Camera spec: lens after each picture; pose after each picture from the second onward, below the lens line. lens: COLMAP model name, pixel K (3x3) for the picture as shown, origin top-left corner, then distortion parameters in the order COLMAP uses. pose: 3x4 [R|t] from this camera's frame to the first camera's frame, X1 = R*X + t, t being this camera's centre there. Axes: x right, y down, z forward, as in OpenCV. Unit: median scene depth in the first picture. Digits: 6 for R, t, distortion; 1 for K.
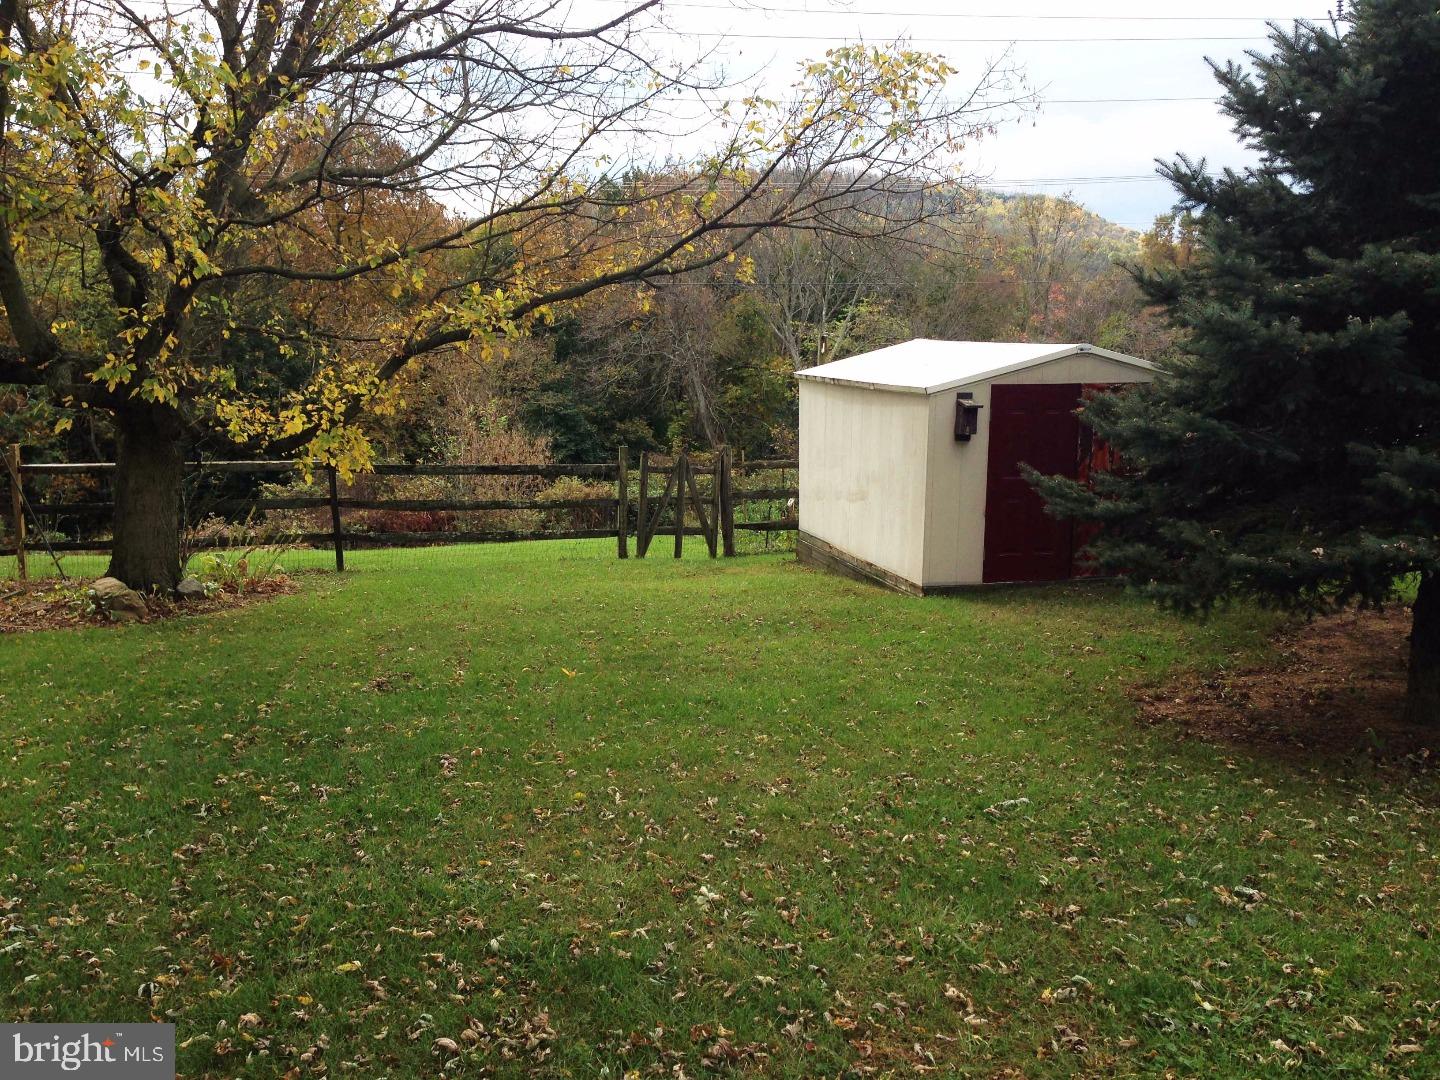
lens RADIAL K [[1353.0, 0, 720.0], [0, 1353.0, 540.0], [0, 0, 1]] dist [0.095983, -0.007001]
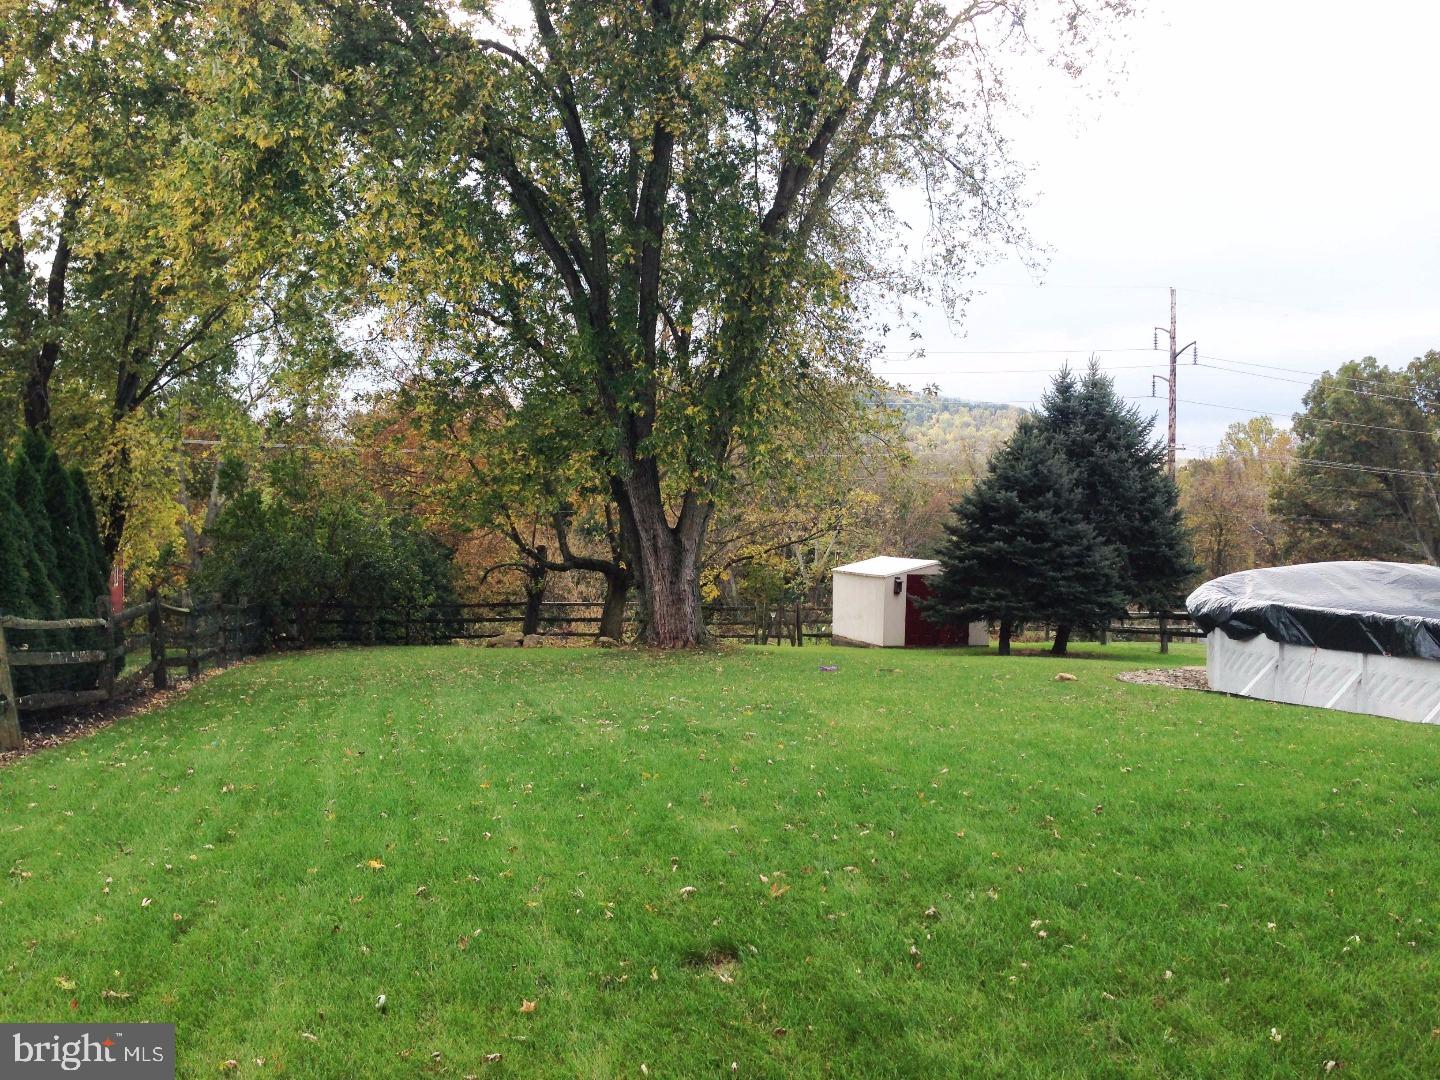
lens RADIAL K [[1353.0, 0, 720.0], [0, 1353.0, 540.0], [0, 0, 1]] dist [0.095983, -0.007001]
pose [[0.999835, 0.008046, 0.016296, -0.217498], [-0.005682, 0.990102, -0.140232, 0.198174], [-0.017263, 0.140116, 0.989985, -1.667967]]
